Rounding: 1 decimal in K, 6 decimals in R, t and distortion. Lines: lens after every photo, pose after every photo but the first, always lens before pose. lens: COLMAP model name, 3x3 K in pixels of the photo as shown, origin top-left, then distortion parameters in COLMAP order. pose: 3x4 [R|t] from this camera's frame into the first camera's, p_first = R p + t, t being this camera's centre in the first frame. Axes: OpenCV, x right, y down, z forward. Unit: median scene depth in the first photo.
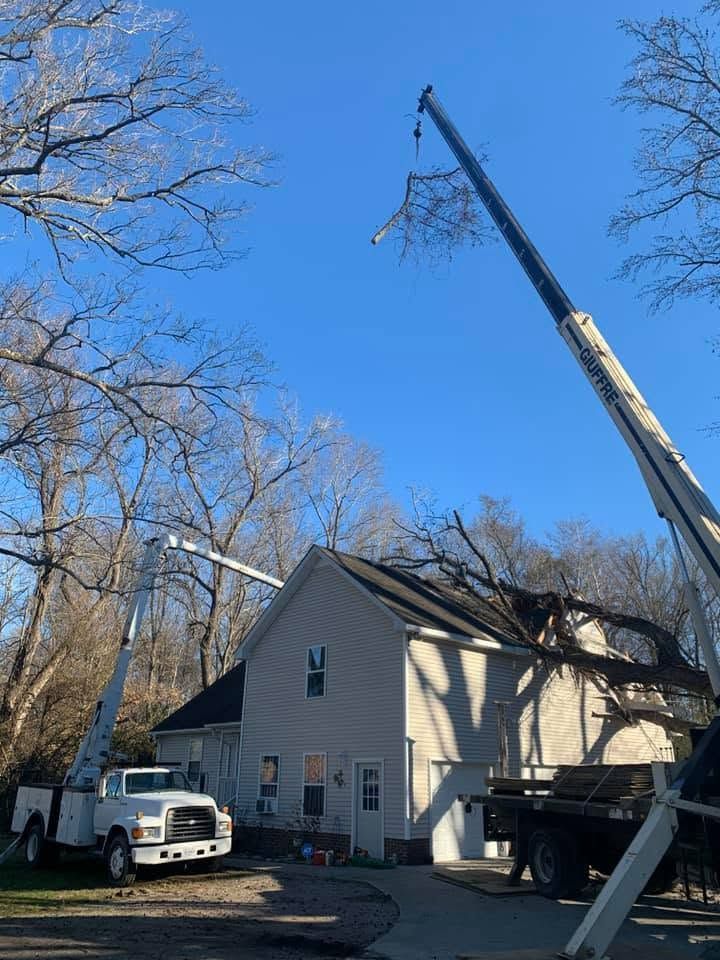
lens RADIAL K [[727.7, 0, 361.9], [0, 727.7, 473.1], [0, 0, 1]] dist [0.014507, -0.006598]
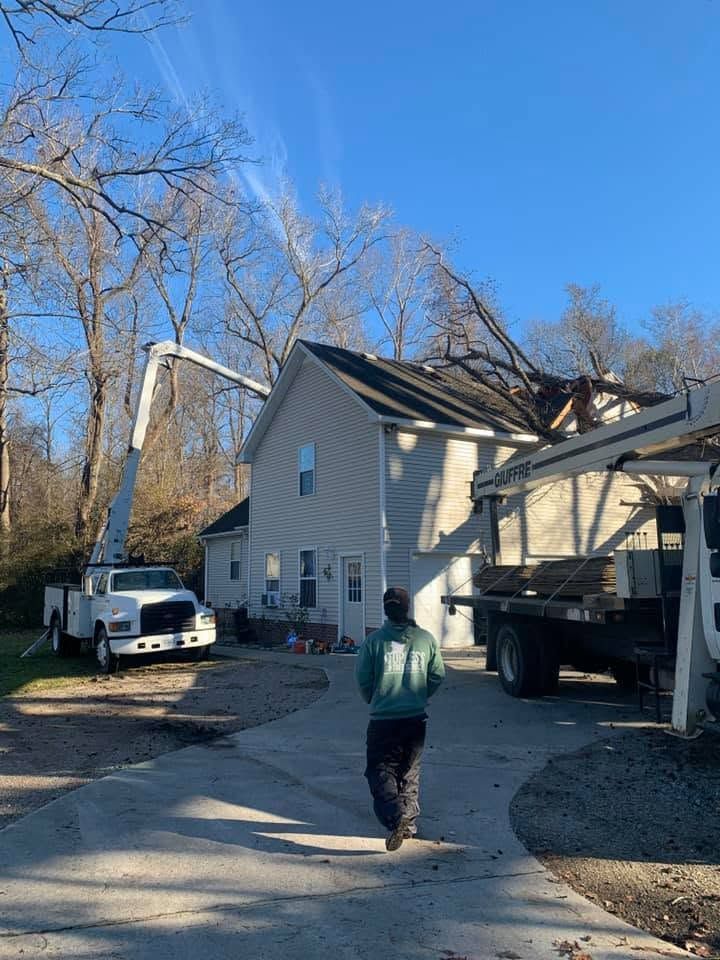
lens RADIAL K [[719.3, 0, 359.8], [0, 719.3, 466.4], [0, 0, 1]] dist [0.085198, -0.101555]
pose [[0.986815, -0.045332, -0.155374, 0.159334], [0.081990, 0.967700, 0.238398, 0.046825], [0.139549, -0.247994, 0.958658, 0.098733]]
